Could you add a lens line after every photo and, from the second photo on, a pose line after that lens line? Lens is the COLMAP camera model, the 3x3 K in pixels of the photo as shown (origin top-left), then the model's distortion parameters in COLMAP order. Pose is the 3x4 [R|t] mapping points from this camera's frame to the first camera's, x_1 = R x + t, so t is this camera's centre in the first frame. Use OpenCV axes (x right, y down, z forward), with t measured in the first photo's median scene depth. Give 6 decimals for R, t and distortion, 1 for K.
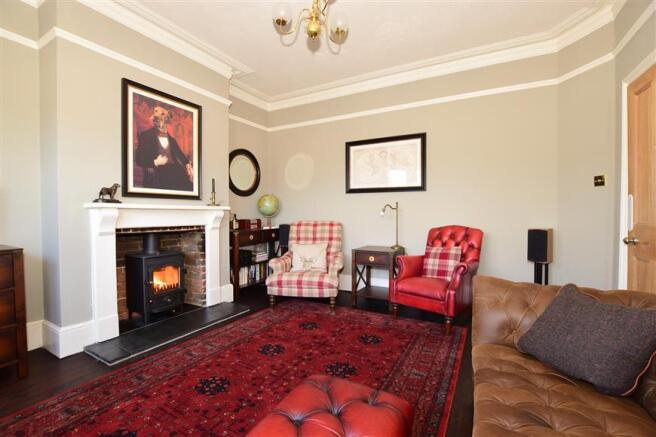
lens RADIAL K [[285.3, 0, 328.1], [0, 285.3, 215.9], [0, 0, 1]] dist [-0.026332, -0.000157]
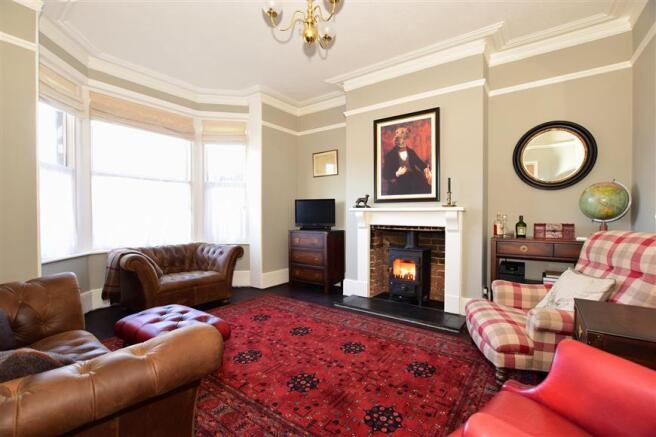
lens RADIAL K [[285.3, 0, 325.0], [0, 285.3, 215.7], [0, 0, 1]] dist [-0.026332, -0.000157]
pose [[-0.108907, 0.005118, -0.994039, 0.673730], [-0.010446, 0.999926, 0.006292, -0.009163], [0.993997, 0.011069, -0.108846, 0.817667]]
